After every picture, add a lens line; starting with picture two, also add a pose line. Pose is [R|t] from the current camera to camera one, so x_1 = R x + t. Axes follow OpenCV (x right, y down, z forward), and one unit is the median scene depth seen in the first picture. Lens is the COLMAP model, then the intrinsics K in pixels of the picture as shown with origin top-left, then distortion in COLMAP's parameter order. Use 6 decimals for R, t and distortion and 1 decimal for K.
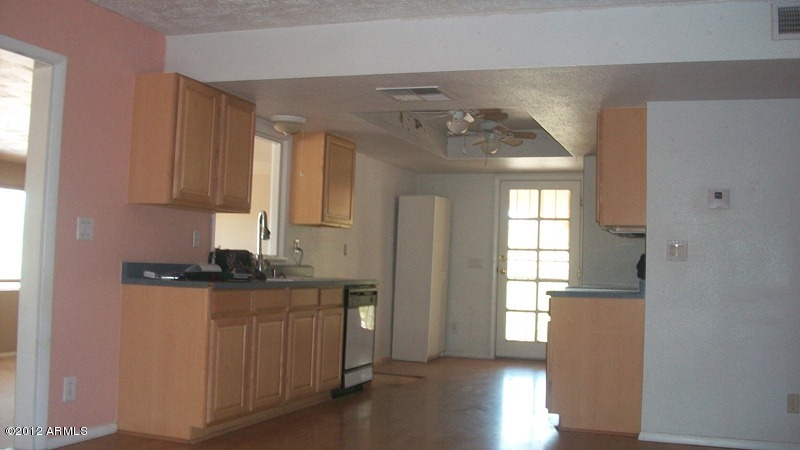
lens RADIAL K [[821.4, 0, 400.0], [0, 821.4, 225.0], [0, 0, 1]] dist [-0.089780, -0.001476]
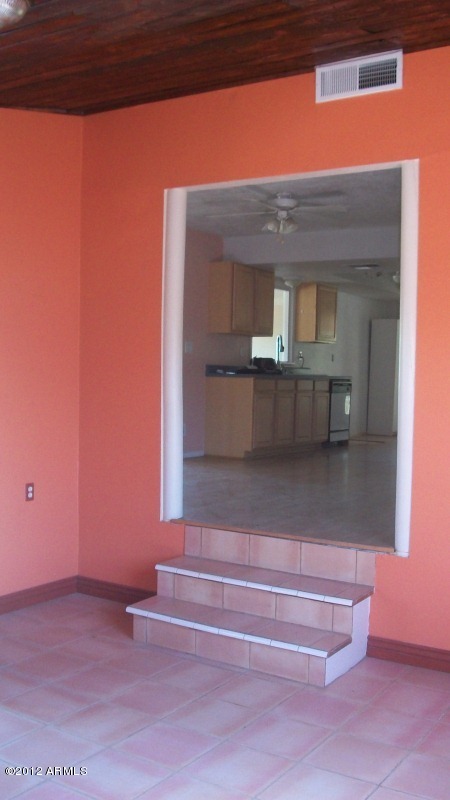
lens RADIAL K [[821.4, 0, 225.0], [0, 821.4, 400.0], [0, 0, 1]] dist [-0.089780, -0.001476]
pose [[0.975814, -0.003441, -0.218576, 0.087485], [0.019896, 0.997124, 0.073127, -0.008371], [0.217696, -0.075708, 0.973076, -0.647419]]
